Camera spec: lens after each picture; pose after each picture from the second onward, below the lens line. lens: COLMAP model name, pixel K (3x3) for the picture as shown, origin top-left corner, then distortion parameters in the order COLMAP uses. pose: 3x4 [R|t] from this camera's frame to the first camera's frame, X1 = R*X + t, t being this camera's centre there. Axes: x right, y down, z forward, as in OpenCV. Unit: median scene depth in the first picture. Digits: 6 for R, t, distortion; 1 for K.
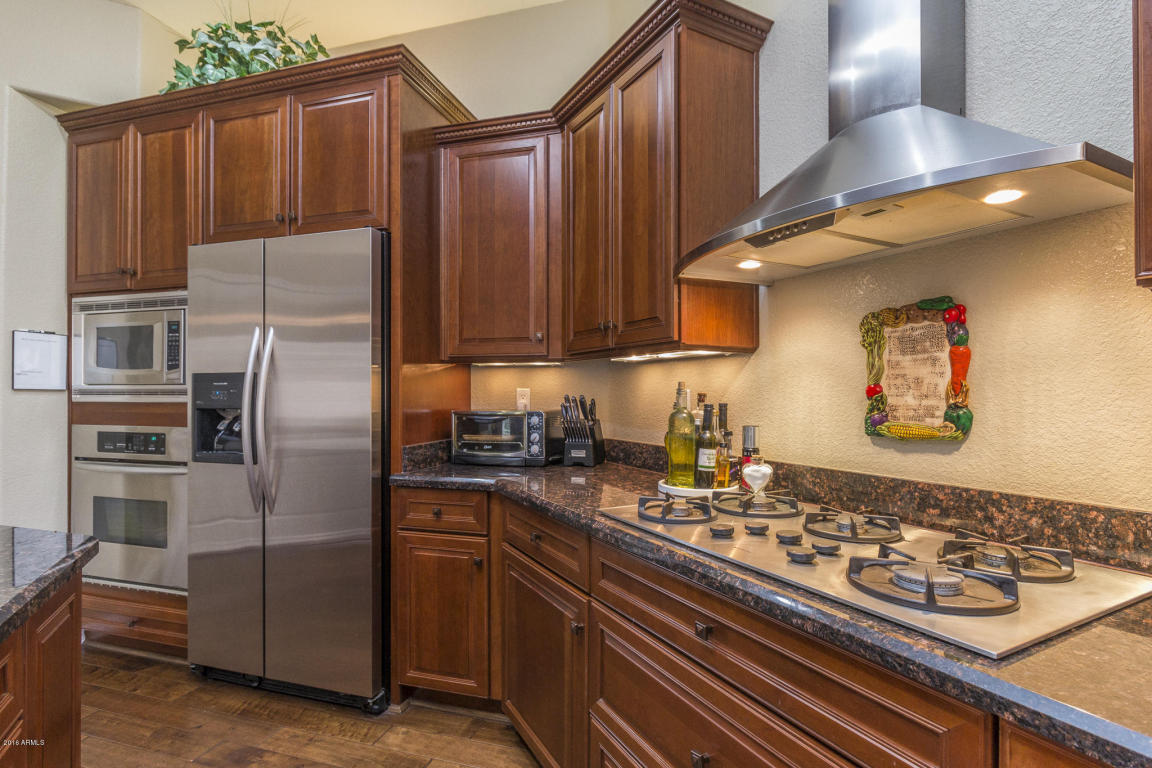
lens RADIAL K [[561.3, 0, 572.8], [0, 561.3, 392.3], [0, 0, 1]] dist [-0.001945, -0.002000]
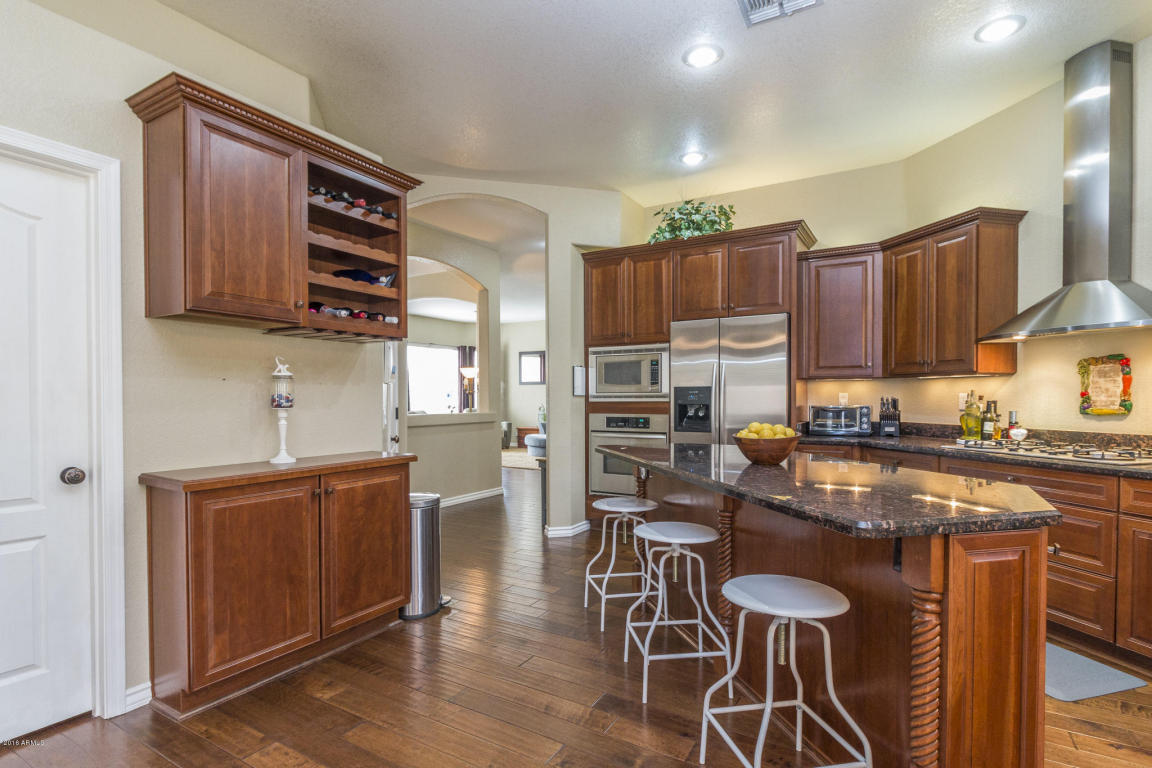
lens RADIAL K [[561.3, 0, 572.7], [0, 561.3, 408.2], [0, 0, 1]] dist [-0.001945, -0.002000]
pose [[0.968015, 0.000054, -0.250893, -0.709744], [0.005567, 0.999749, 0.021694, -0.004908], [0.250831, -0.022397, 0.967772, -1.351954]]
